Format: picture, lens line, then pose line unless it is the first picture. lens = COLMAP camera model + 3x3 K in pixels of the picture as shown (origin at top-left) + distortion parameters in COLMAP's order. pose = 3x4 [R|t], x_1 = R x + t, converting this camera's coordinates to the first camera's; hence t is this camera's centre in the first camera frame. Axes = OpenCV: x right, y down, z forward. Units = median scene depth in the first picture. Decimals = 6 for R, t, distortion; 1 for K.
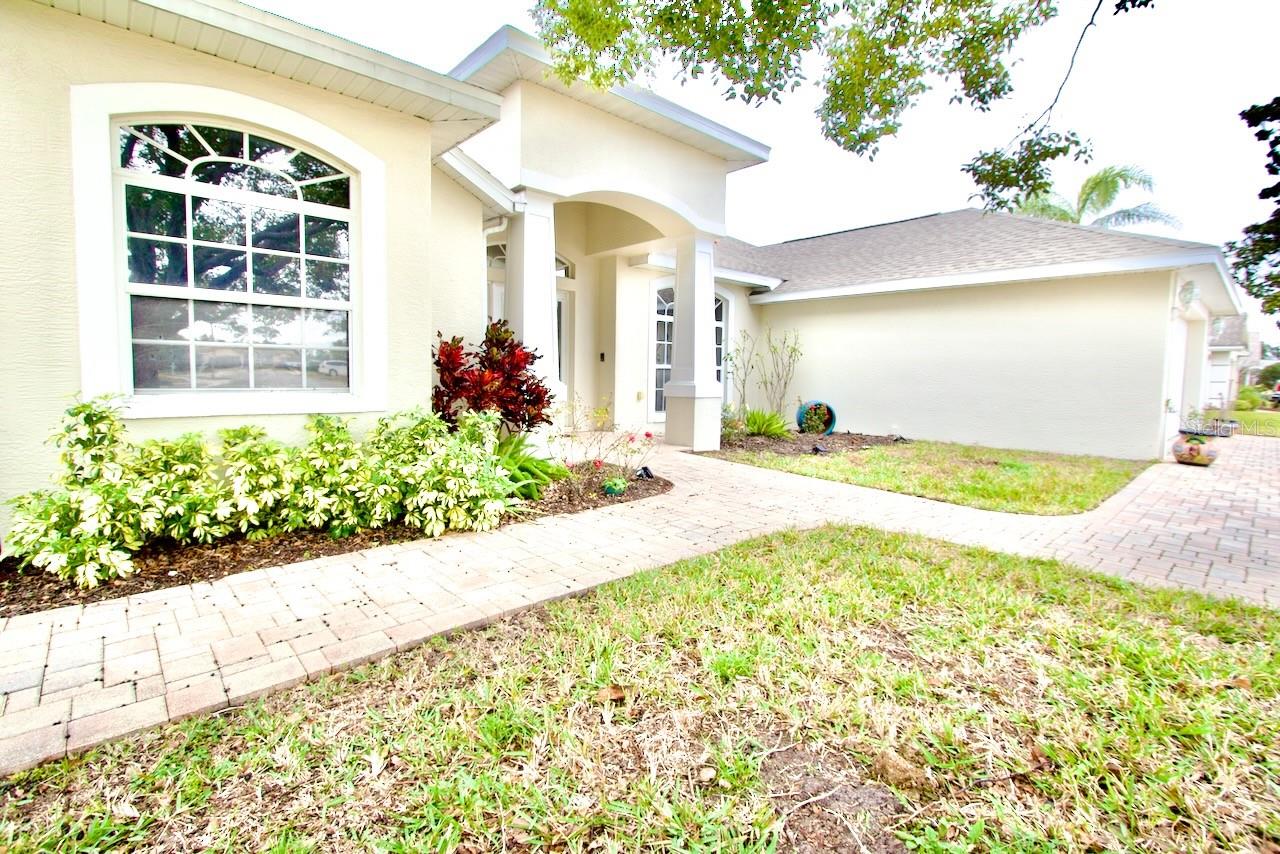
lens RADIAL K [[588.8, 0, 624.1], [0, 588.8, 417.6], [0, 0, 1]] dist [-0.019884, 0.001896]
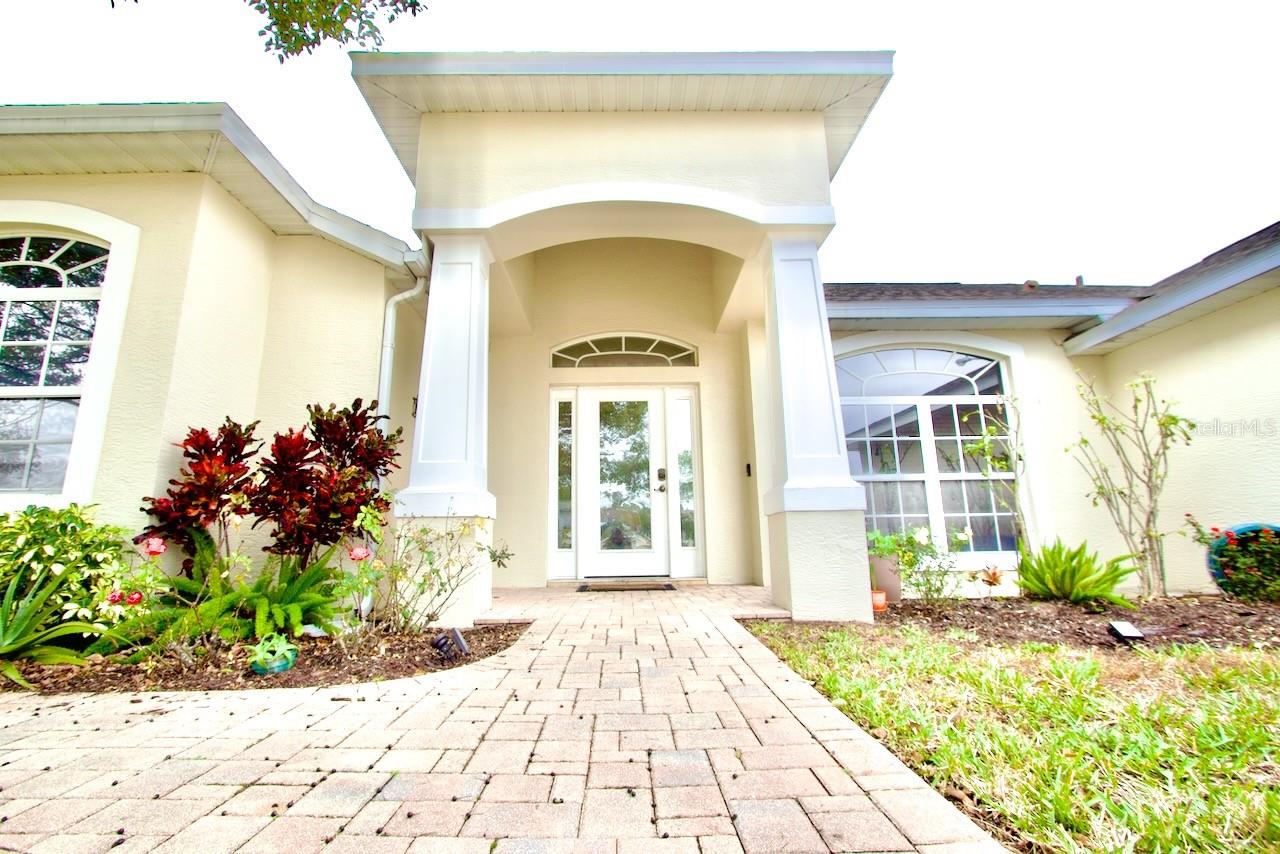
lens RADIAL K [[588.8, 0, 624.1], [0, 588.8, 417.6], [0, 0, 1]] dist [-0.019884, 0.001896]
pose [[0.740361, -0.153077, -0.654548, 0.371198], [-0.035014, 0.963623, -0.264963, 0.026991], [0.671296, 0.219087, 0.708069, 0.518318]]
